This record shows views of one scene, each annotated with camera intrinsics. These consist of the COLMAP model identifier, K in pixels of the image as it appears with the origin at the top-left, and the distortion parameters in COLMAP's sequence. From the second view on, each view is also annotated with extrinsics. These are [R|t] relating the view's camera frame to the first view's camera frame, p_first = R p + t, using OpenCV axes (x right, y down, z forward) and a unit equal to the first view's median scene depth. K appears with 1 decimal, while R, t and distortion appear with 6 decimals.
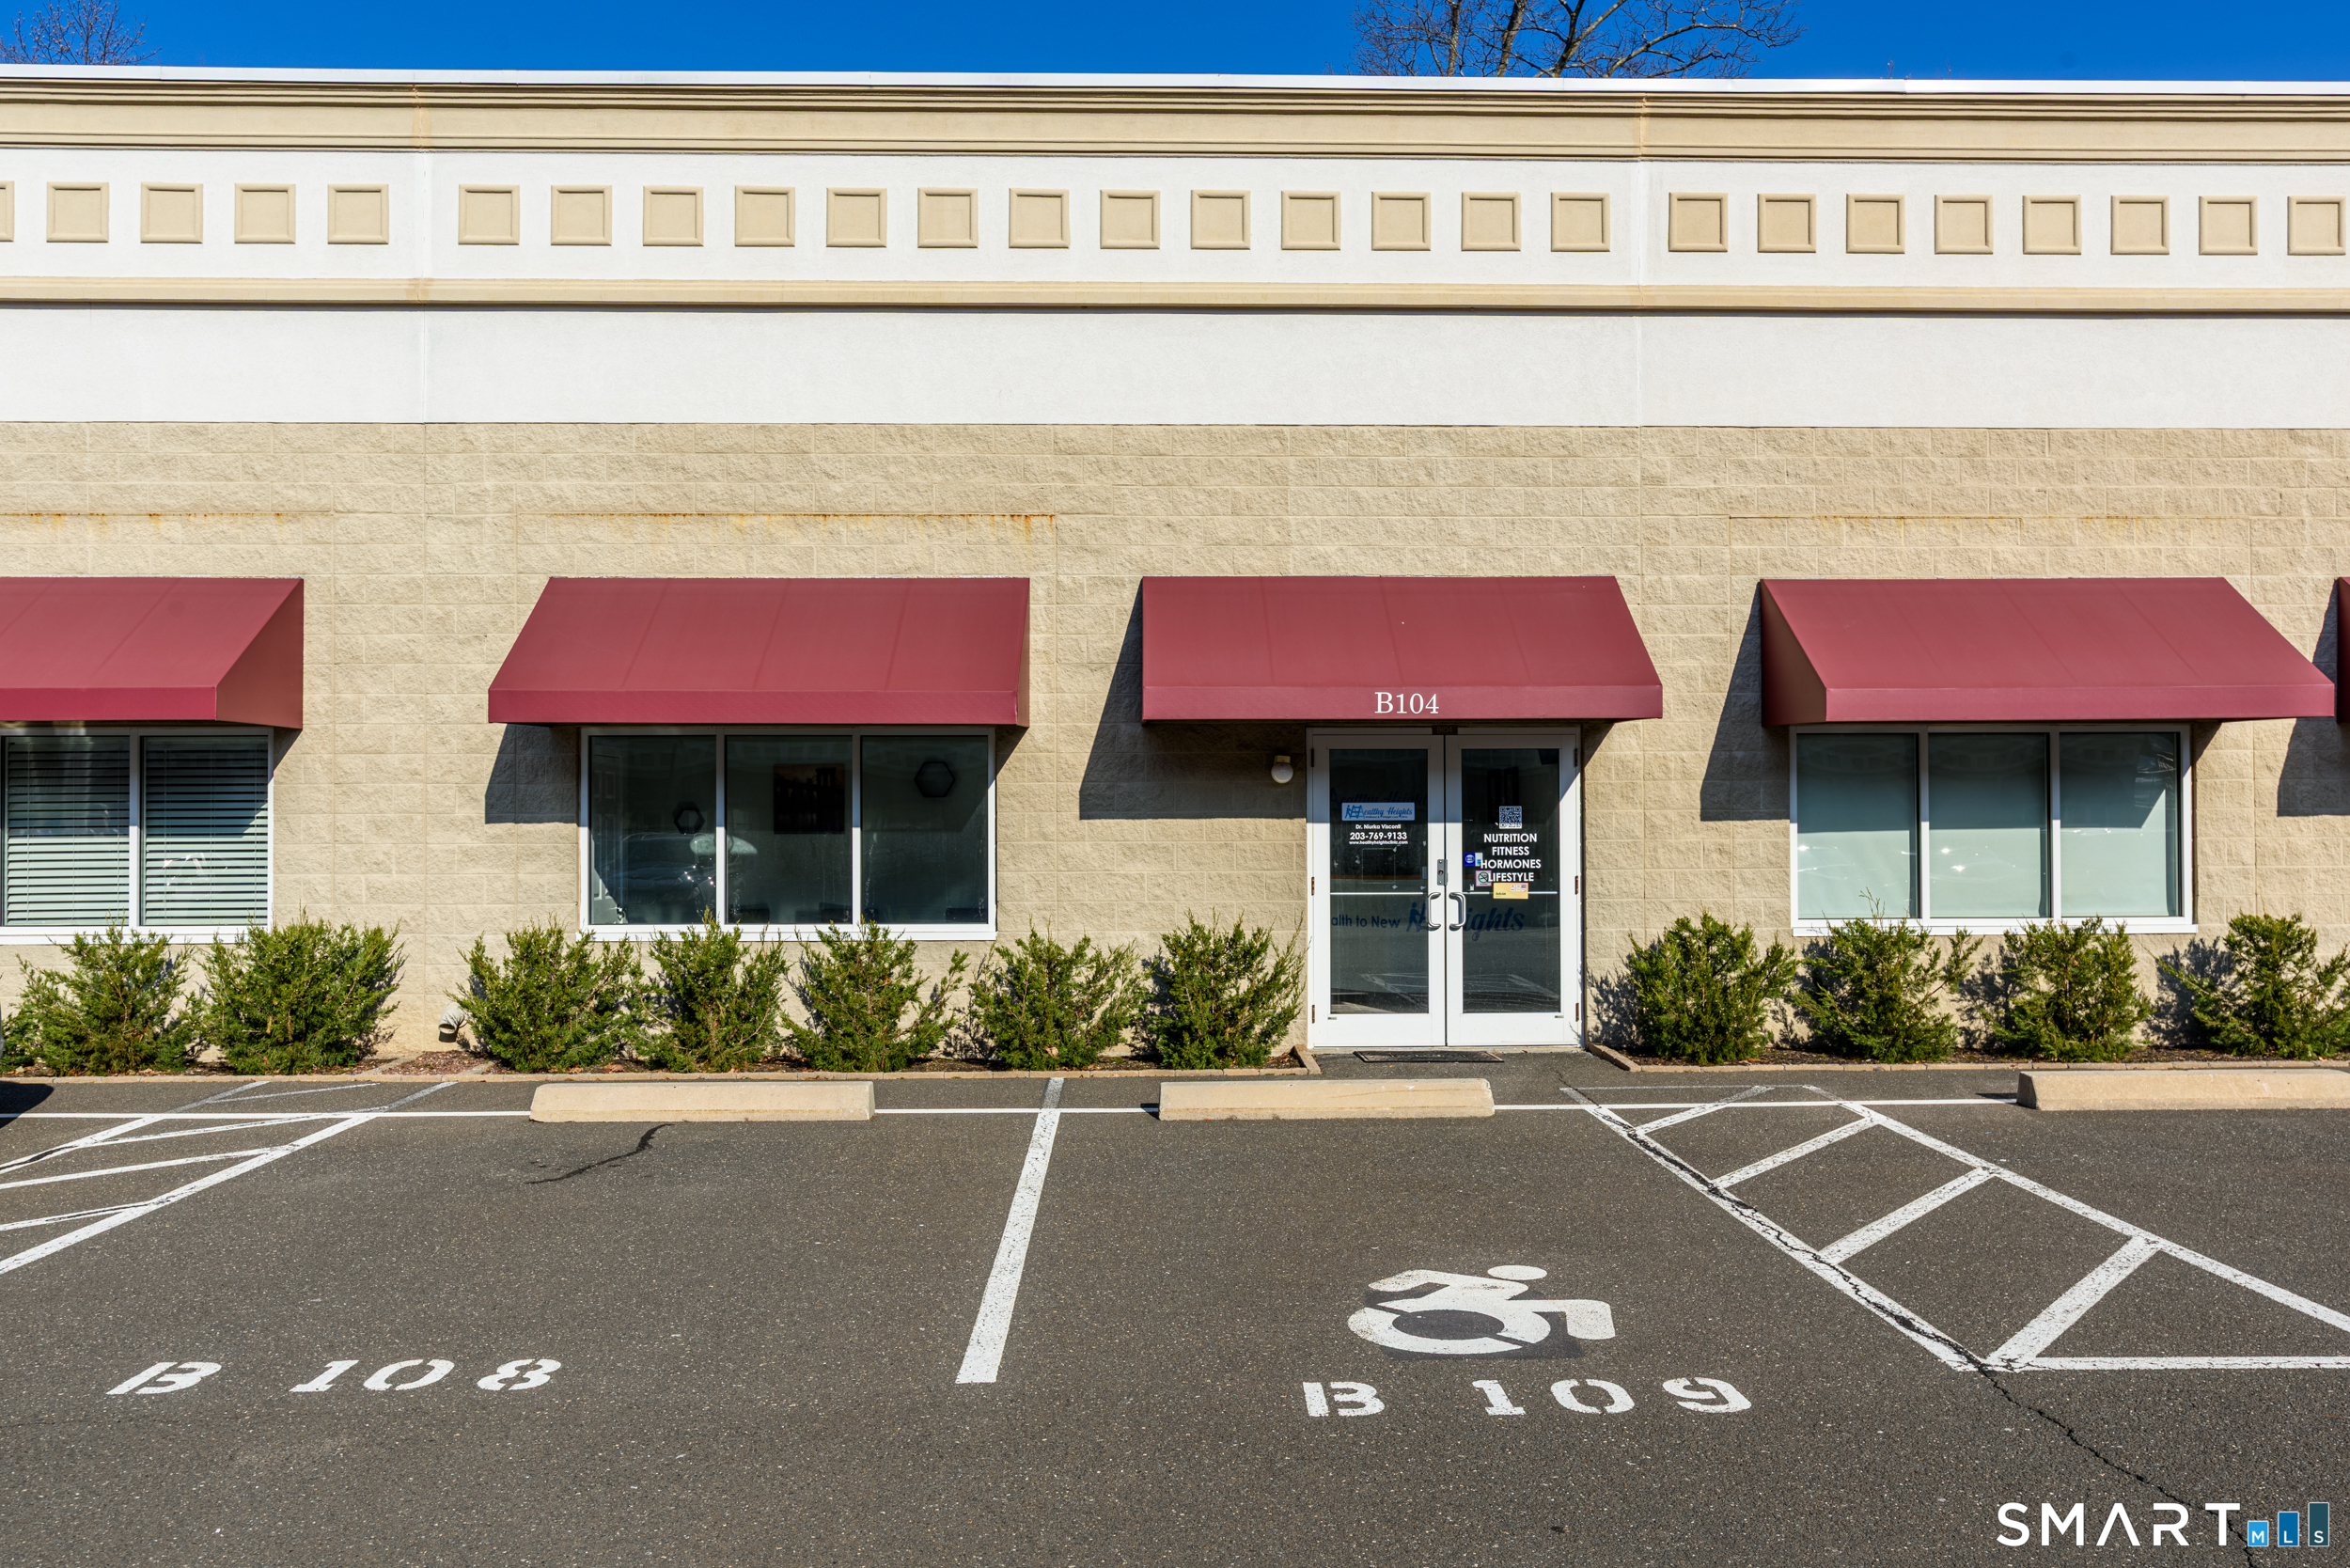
lens RADIAL K [[1848.4, 0, 1185.2], [0, 1848.4, 786.5], [0, 0, 1]] dist [-0.027704, 0.040768]
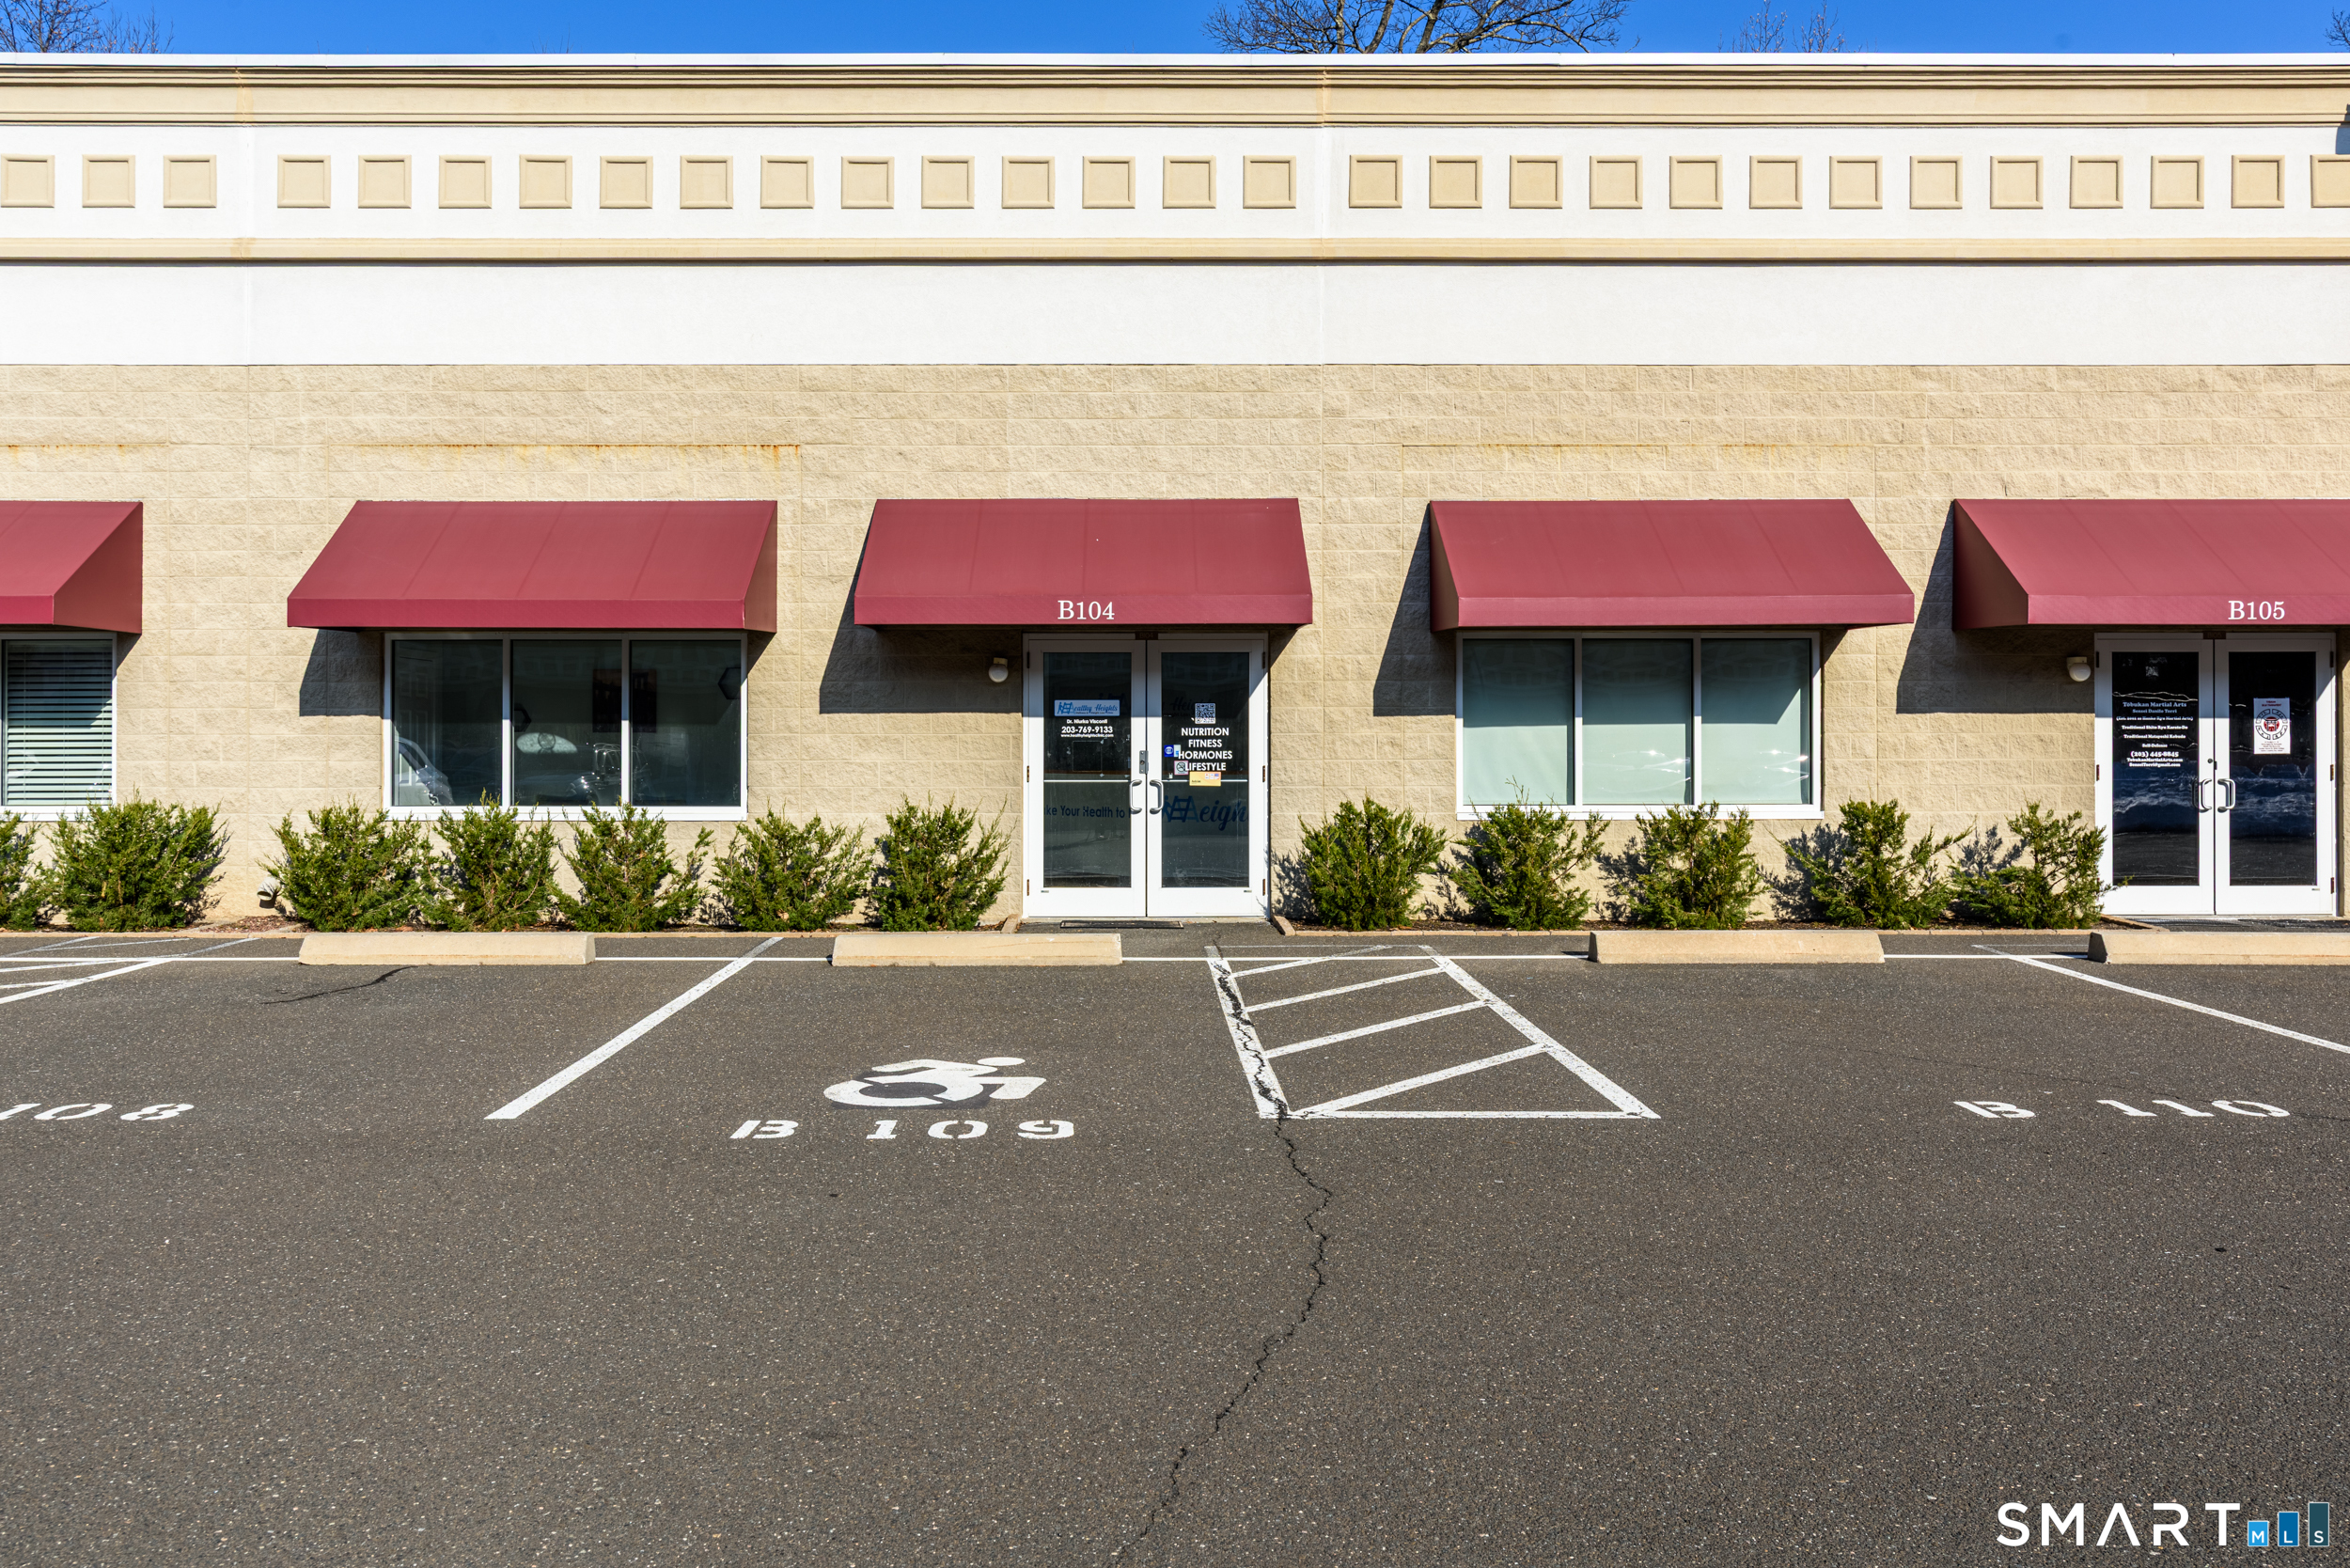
lens RADIAL K [[1848.4, 0, 1124.3], [0, 1848.4, 719.3], [0, 0, 1]] dist [-0.027704, 0.040768]
pose [[0.999731, 0.001895, -0.023096, 0.153982], [-0.001755, 0.999980, 0.006075, 0.013630], [0.023107, -0.006033, 0.999715, -0.125337]]
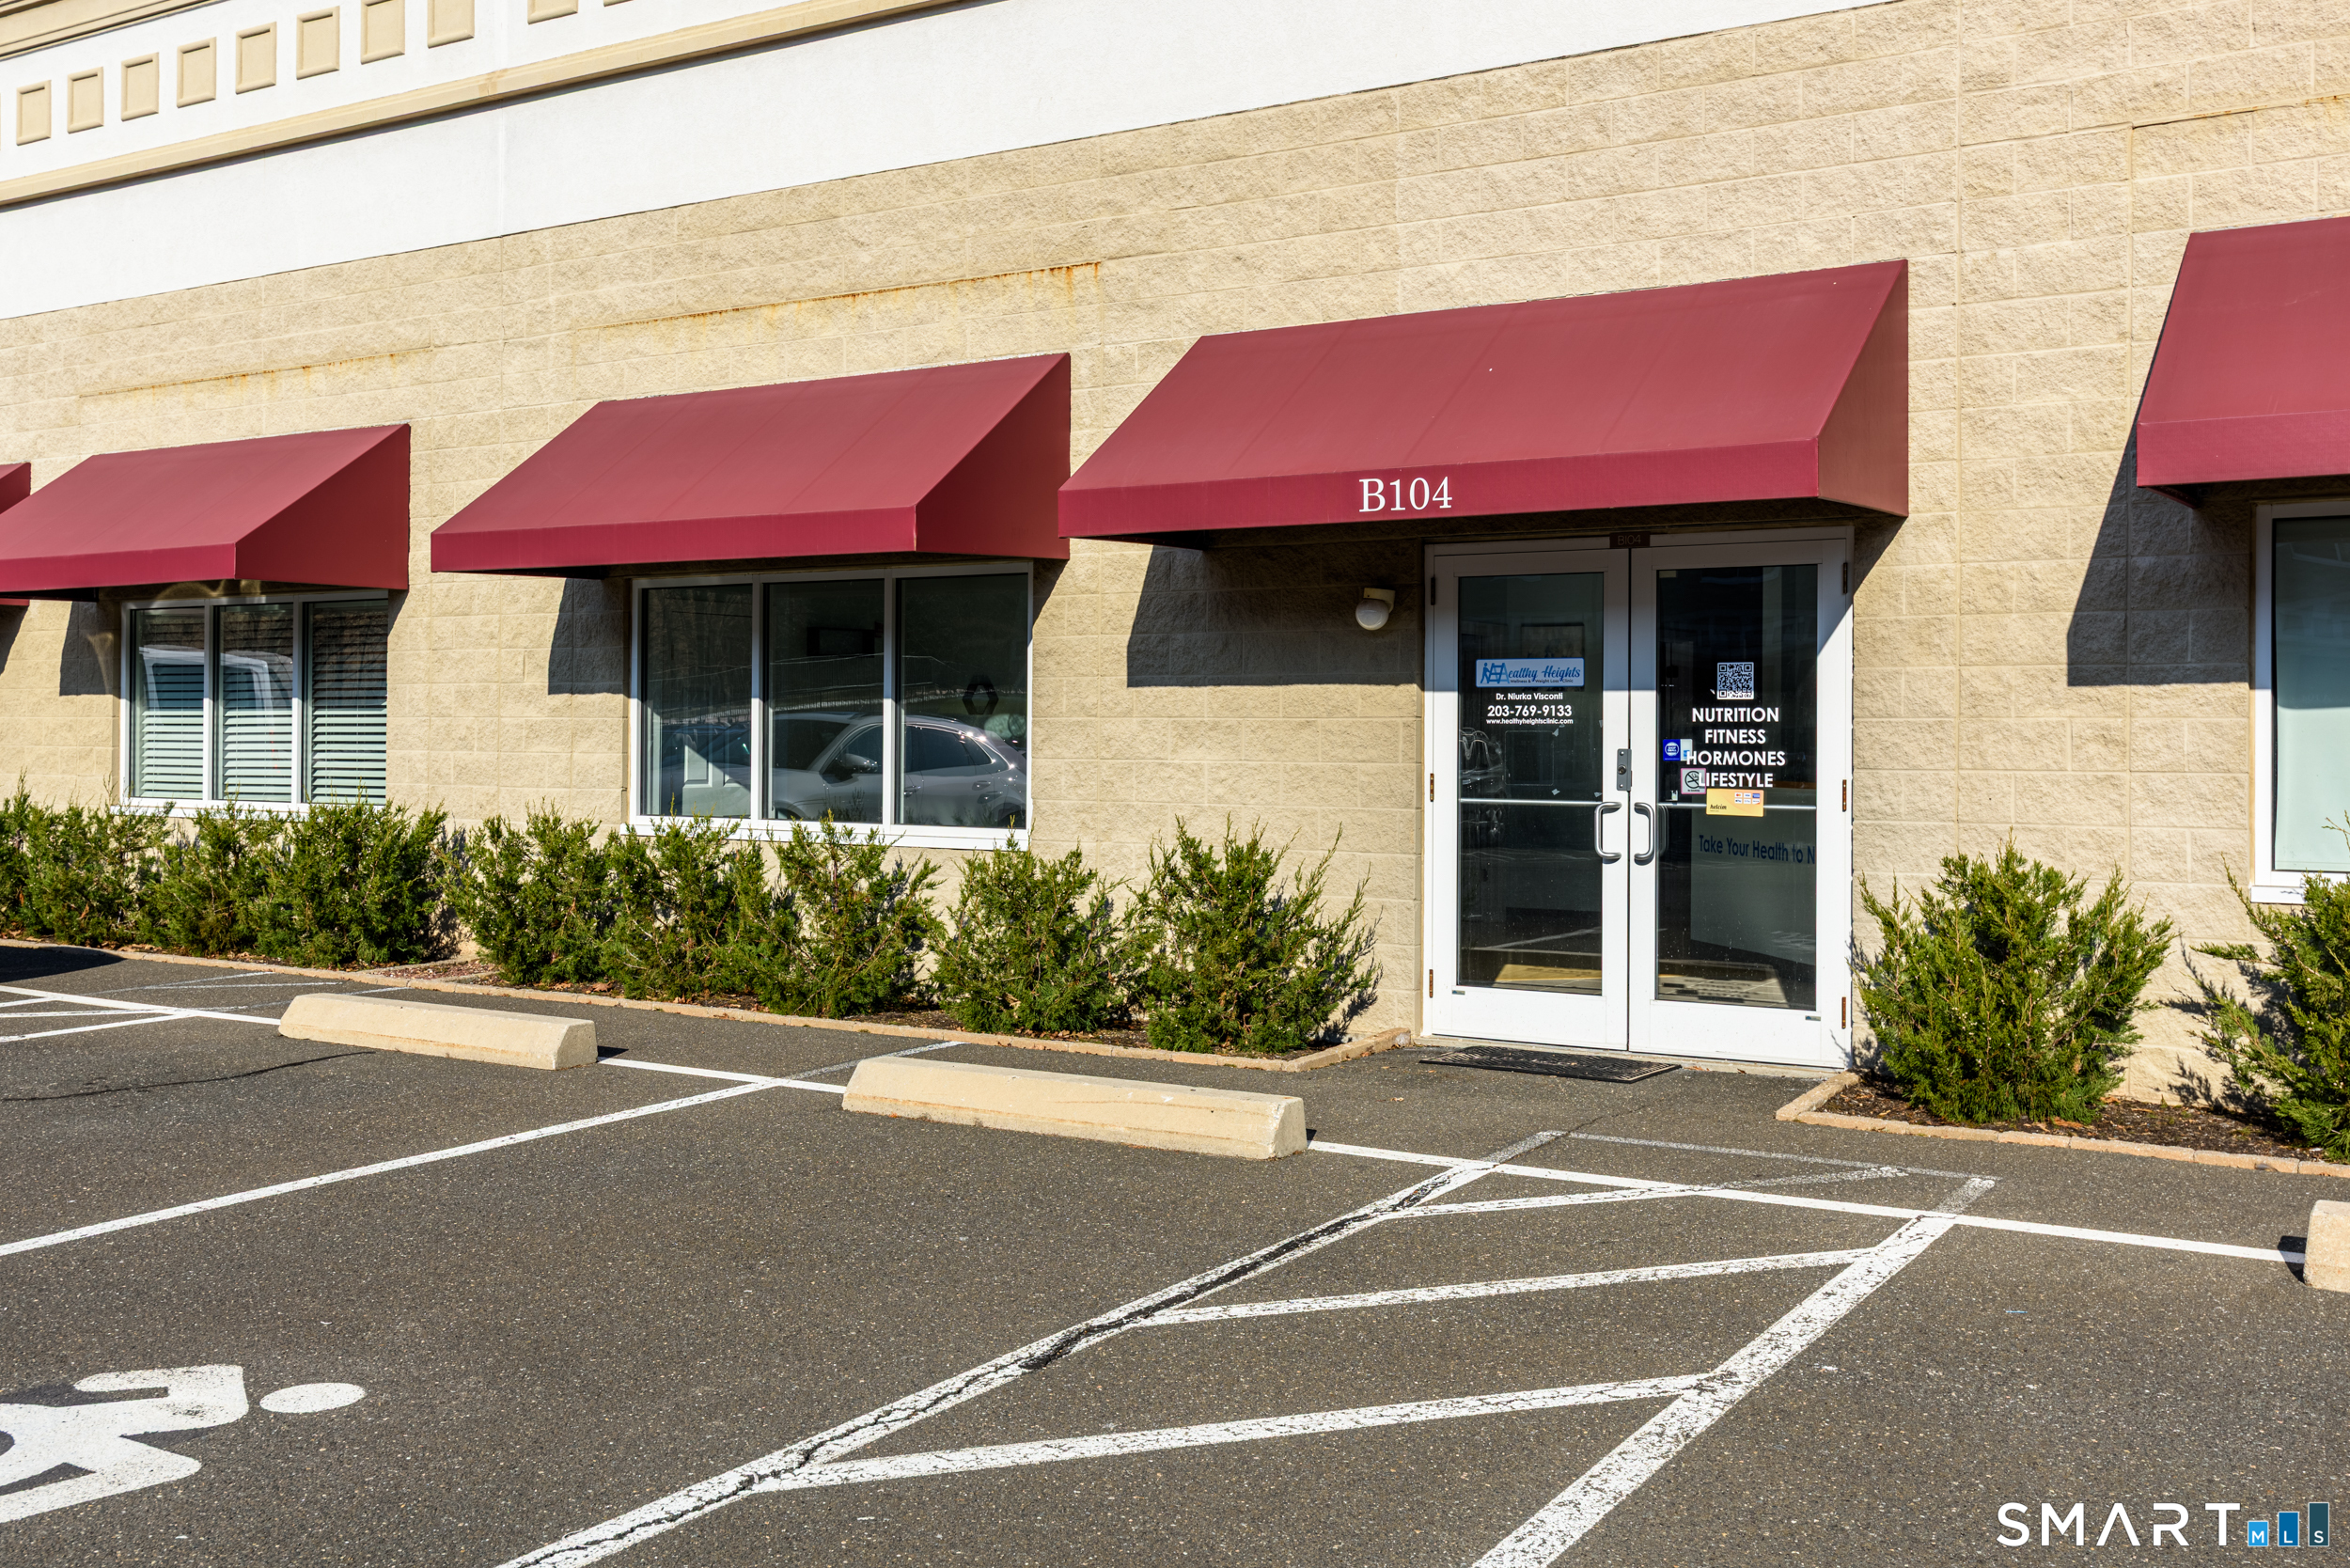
lens RADIAL K [[2219.3, 0, 1135.0], [0, 2219.3, 702.2], [0, 0, 1]] dist [0.004191, 0.000000]
pose [[0.826698, -0.000067, -0.562646, 0.424389], [0.004005, 0.999975, 0.005766, 0.018821], [0.562632, -0.007020, 0.826678, 0.294175]]
